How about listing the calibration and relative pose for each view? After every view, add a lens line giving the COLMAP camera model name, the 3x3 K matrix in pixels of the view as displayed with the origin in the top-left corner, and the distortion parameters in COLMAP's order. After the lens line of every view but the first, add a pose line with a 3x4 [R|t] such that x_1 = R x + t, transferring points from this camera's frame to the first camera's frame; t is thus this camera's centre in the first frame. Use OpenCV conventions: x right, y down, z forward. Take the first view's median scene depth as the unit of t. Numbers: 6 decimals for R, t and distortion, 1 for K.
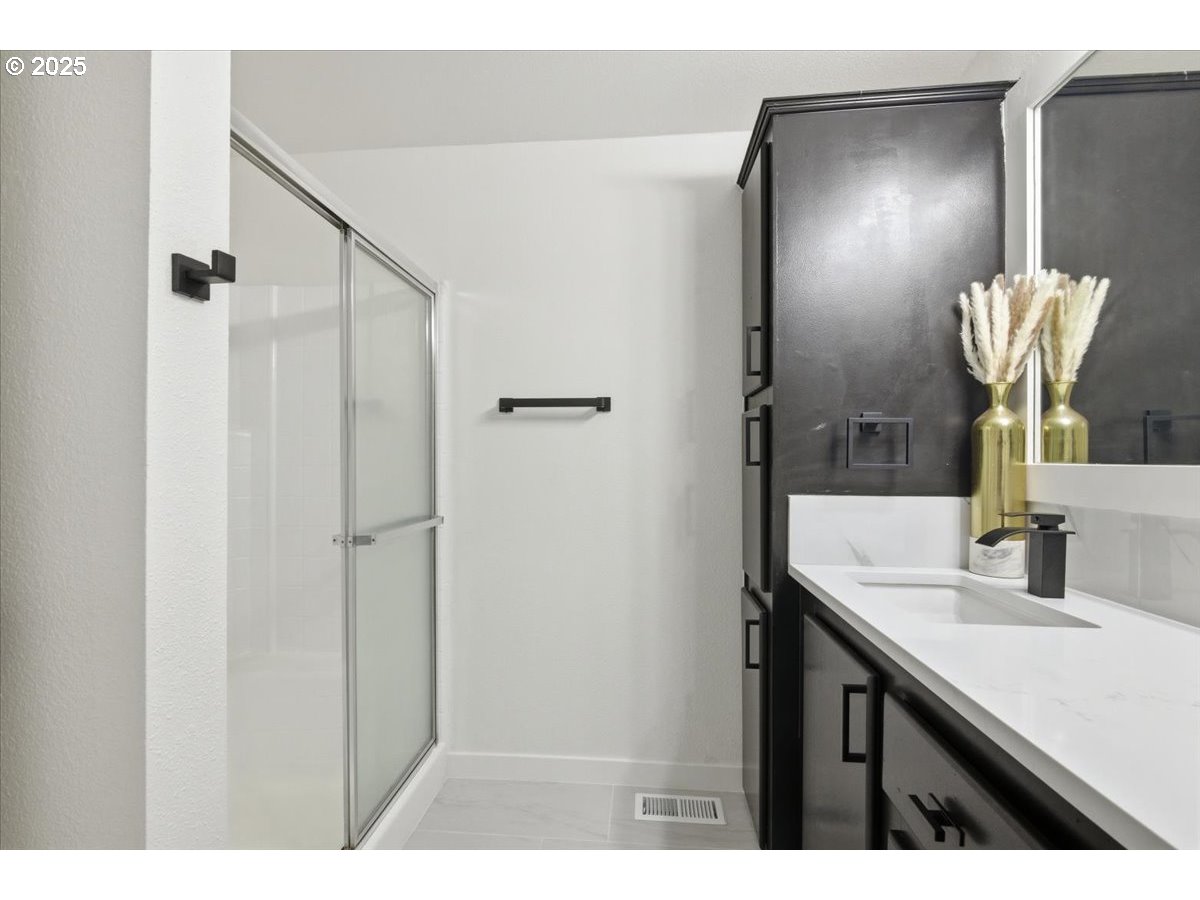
lens RADIAL K [[554.9, 0, 598.5], [0, 554.9, 461.4], [0, 0, 1]] dist [-0.002221, 0.001250]
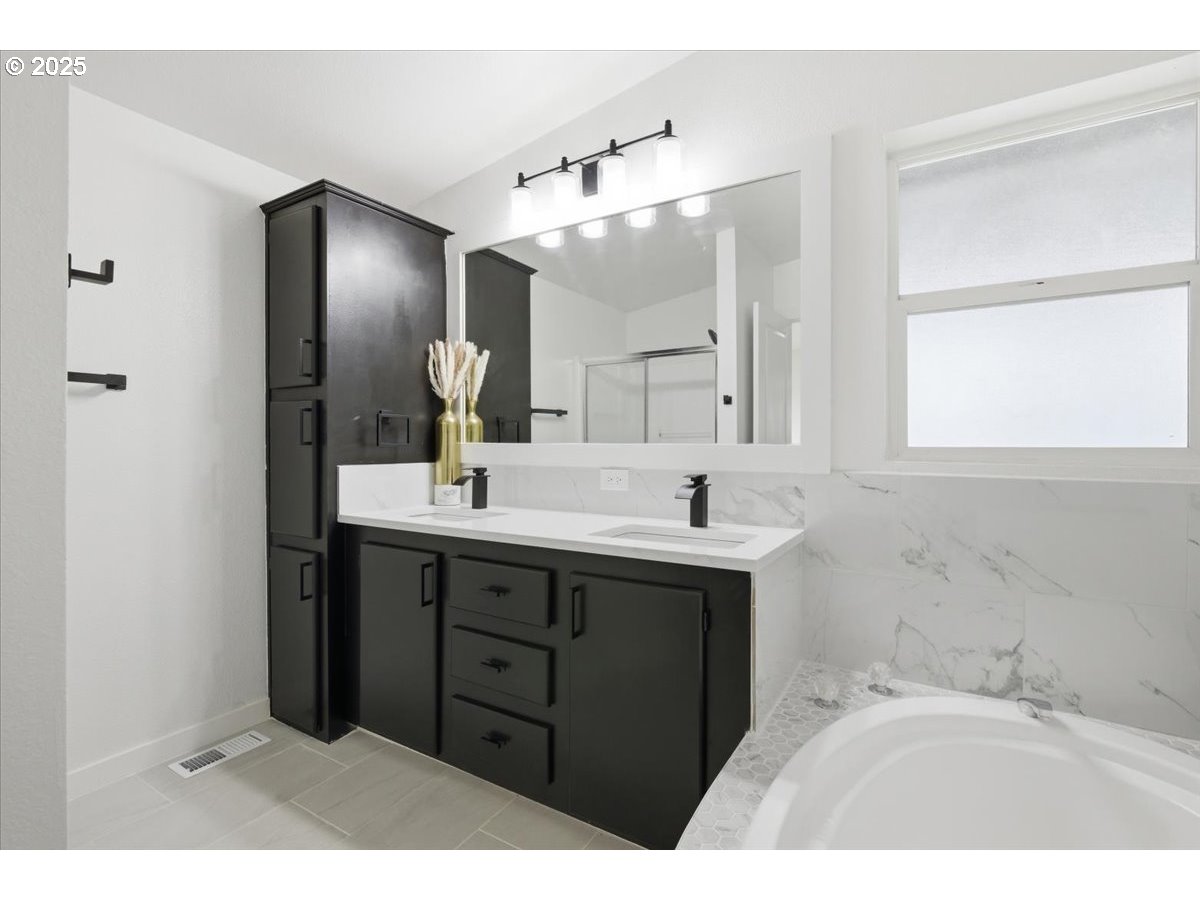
lens RADIAL K [[554.9, 0, 591.5], [0, 554.9, 445.3], [0, 0, 1]] dist [-0.002221, 0.001250]
pose [[0.445028, -0.002969, 0.895512, -0.675047], [0.004217, 0.999990, 0.001219, 0.010942], [-0.895507, 0.003234, 0.445037, -0.215198]]
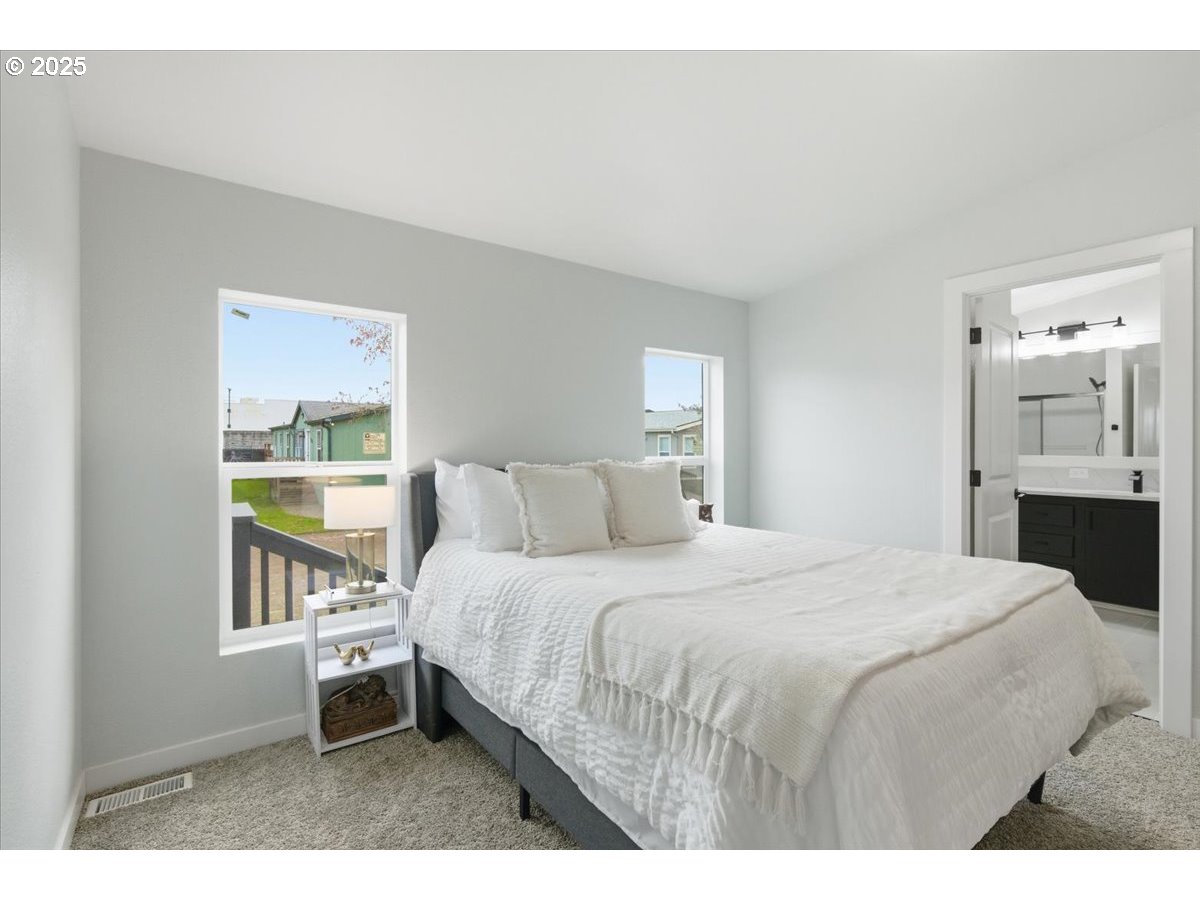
lens RADIAL K [[554.9, 0, 606.2], [0, 554.9, 448.8], [0, 0, 1]] dist [-0.002221, 0.001250]
pose [[0.741673, -0.003929, 0.670751, -3.594612], [0.007331, 0.999971, -0.002248, -0.049621], [-0.670722, 0.006584, 0.741680, -0.156171]]
